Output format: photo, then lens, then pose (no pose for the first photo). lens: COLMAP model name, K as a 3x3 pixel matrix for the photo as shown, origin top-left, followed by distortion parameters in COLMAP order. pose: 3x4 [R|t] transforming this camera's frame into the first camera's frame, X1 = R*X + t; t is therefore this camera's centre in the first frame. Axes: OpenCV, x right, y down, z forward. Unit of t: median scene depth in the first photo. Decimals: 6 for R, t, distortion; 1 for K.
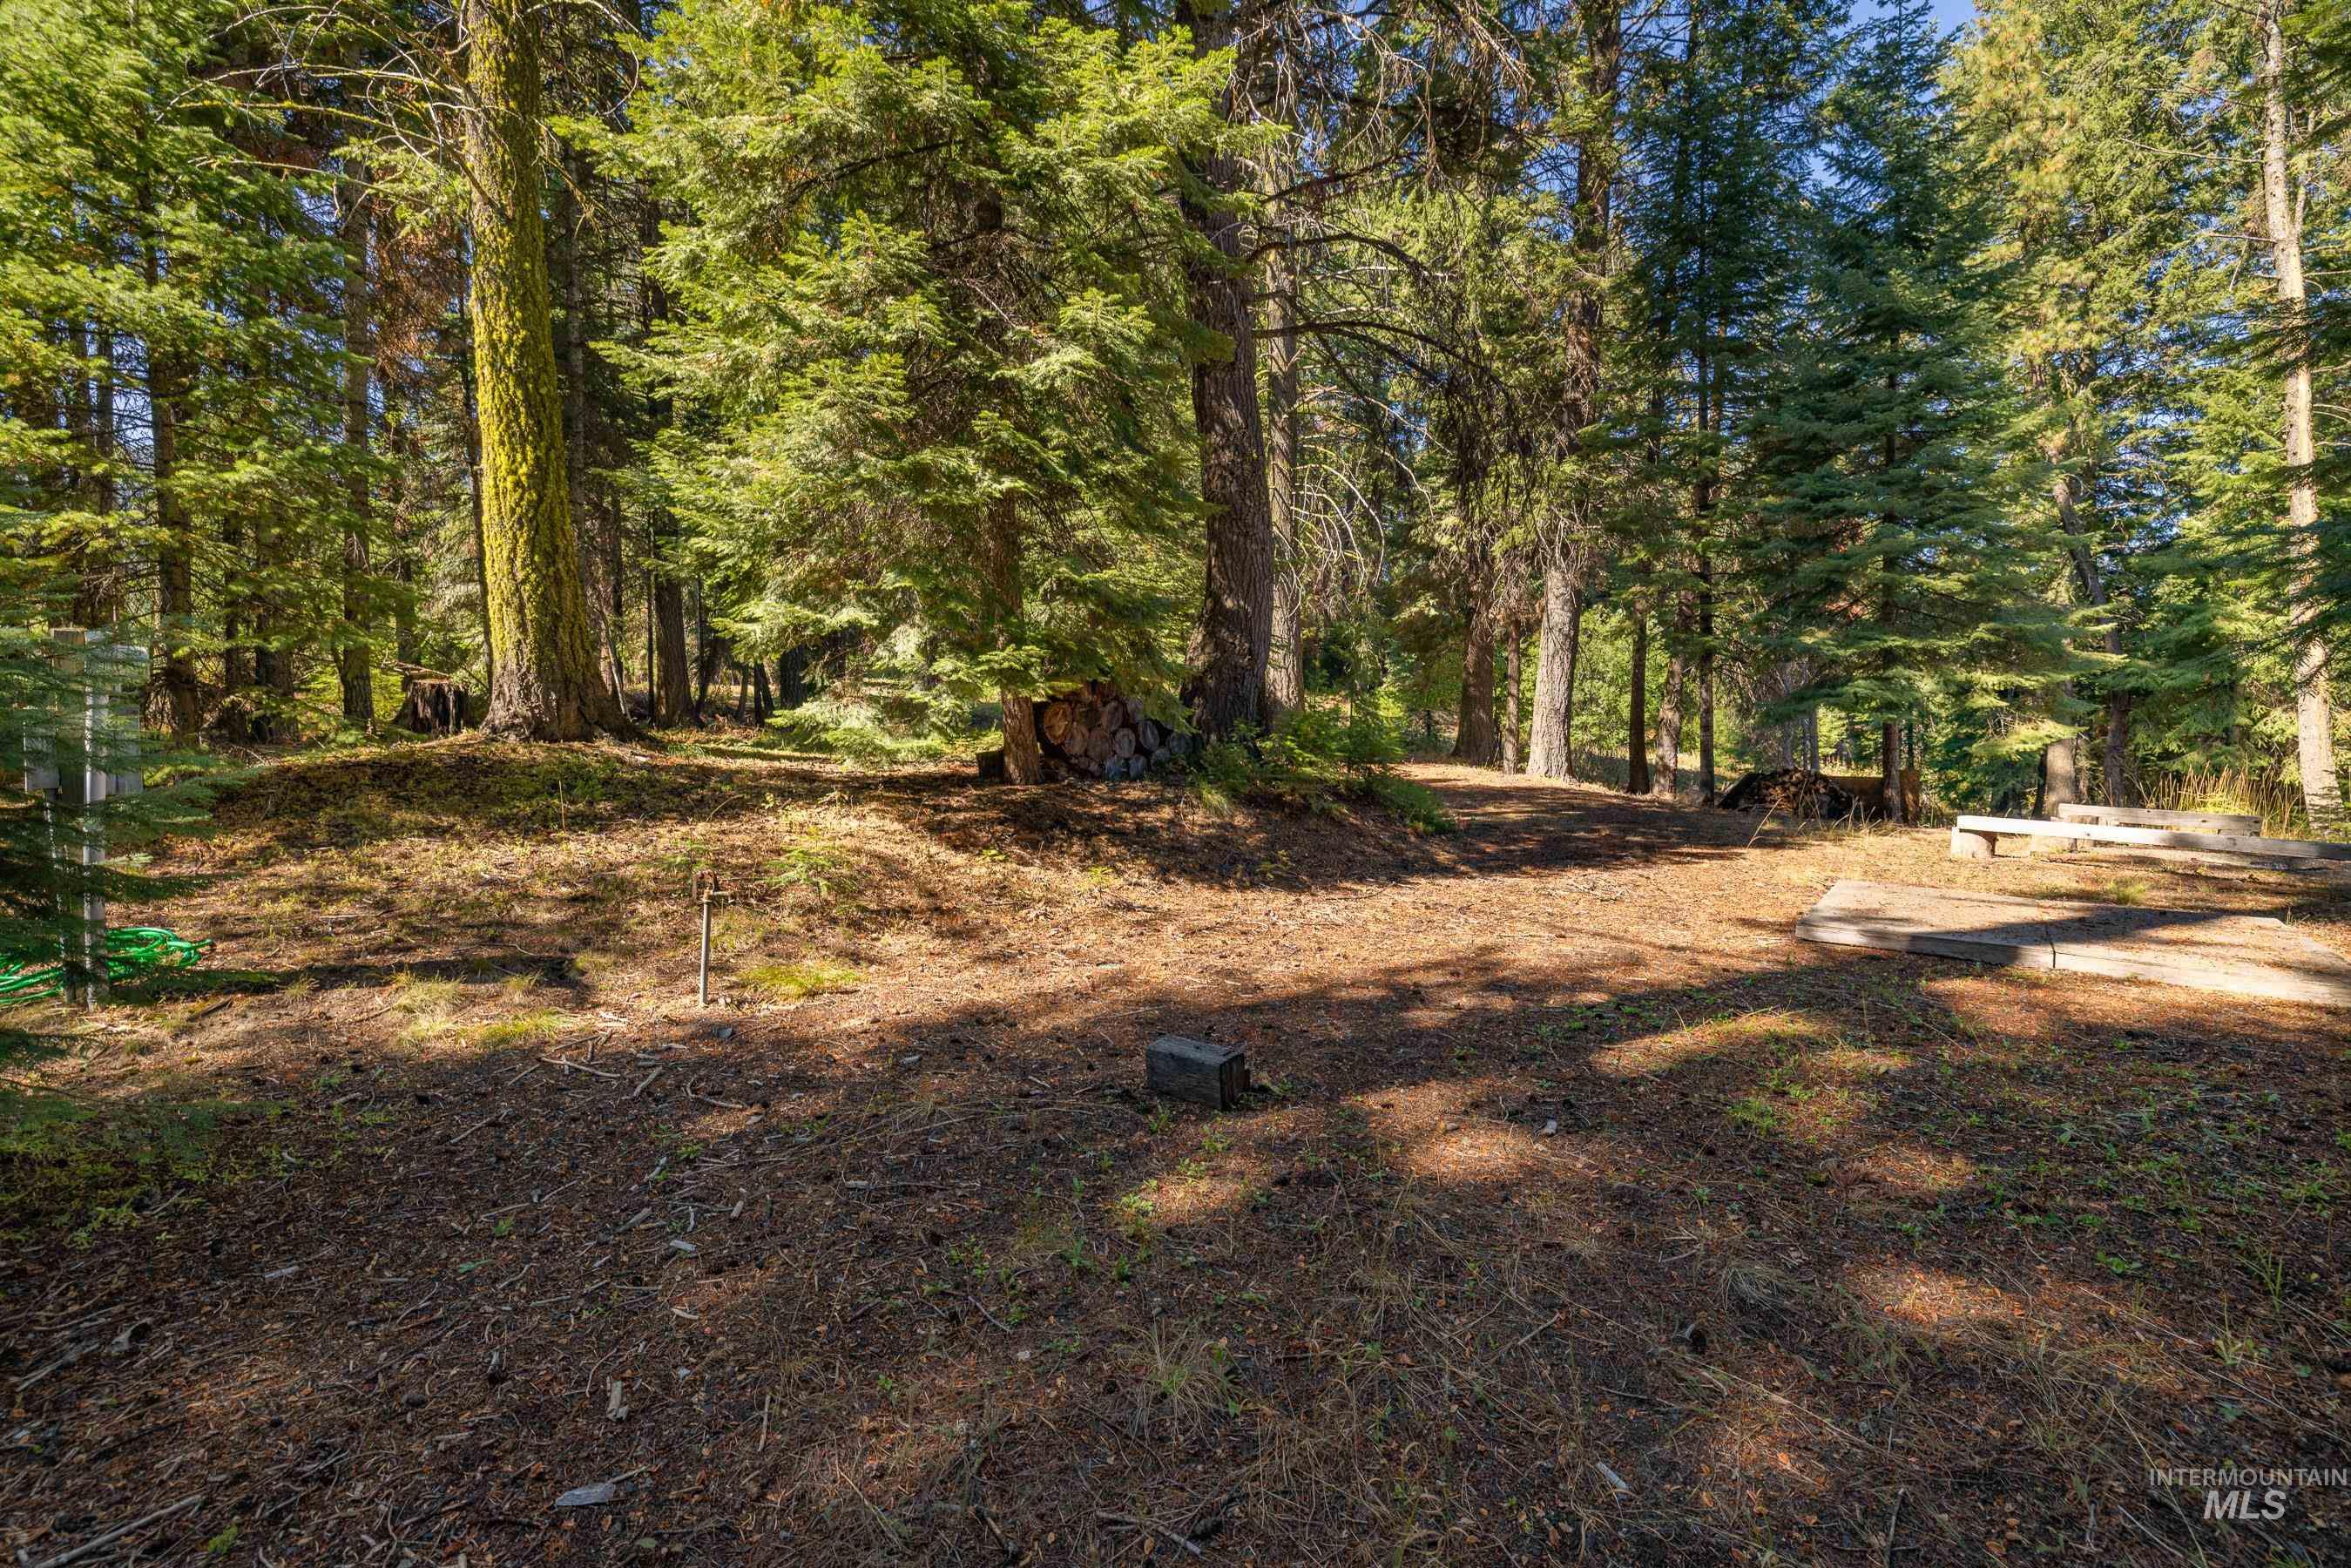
lens RADIAL K [[1000.2, 0, 1175.5], [0, 1000.2, 784.0], [0, 0, 1]] dist [0.002639, 0.000368]
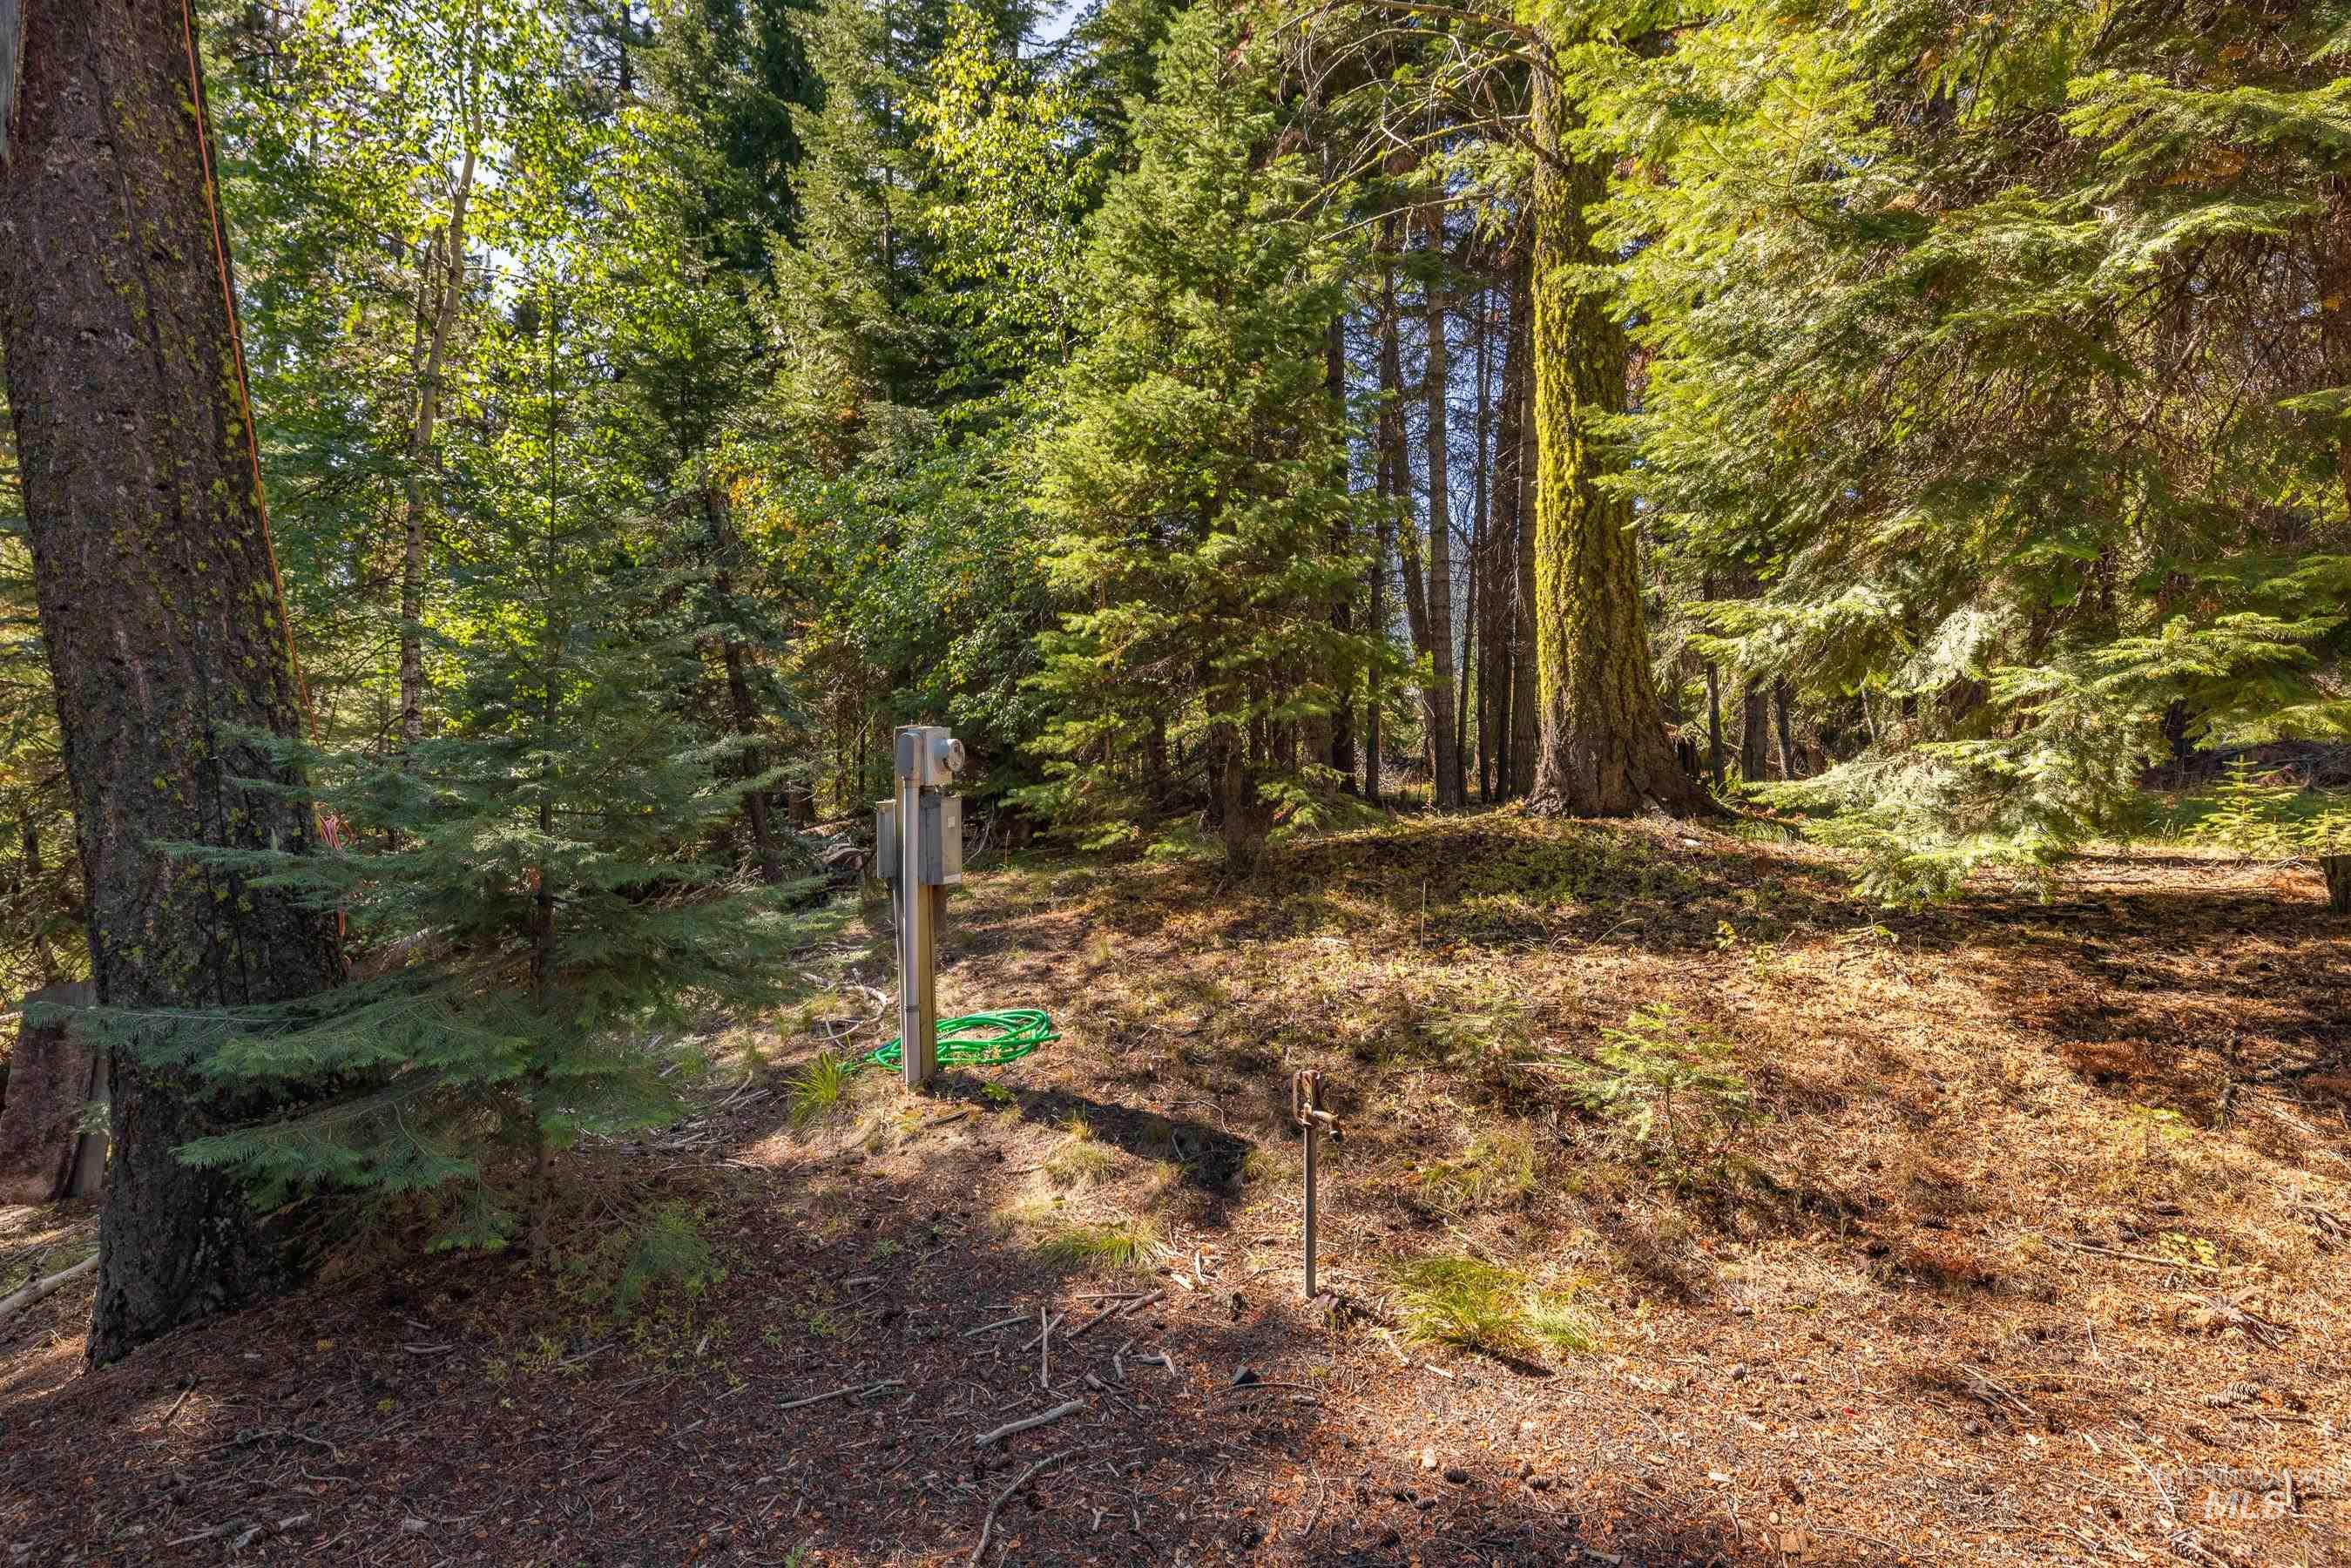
lens RADIAL K [[1205.7, 0, 1175.9], [0, 1205.7, 796.5], [0, 0, 1]] dist [-0.021895, 0.000406]
pose [[0.433948, 0.007339, -0.900908, 0.068726], [-0.044232, 0.998934, -0.013168, -0.031910], [0.899852, 0.045563, 0.433810, 0.322215]]
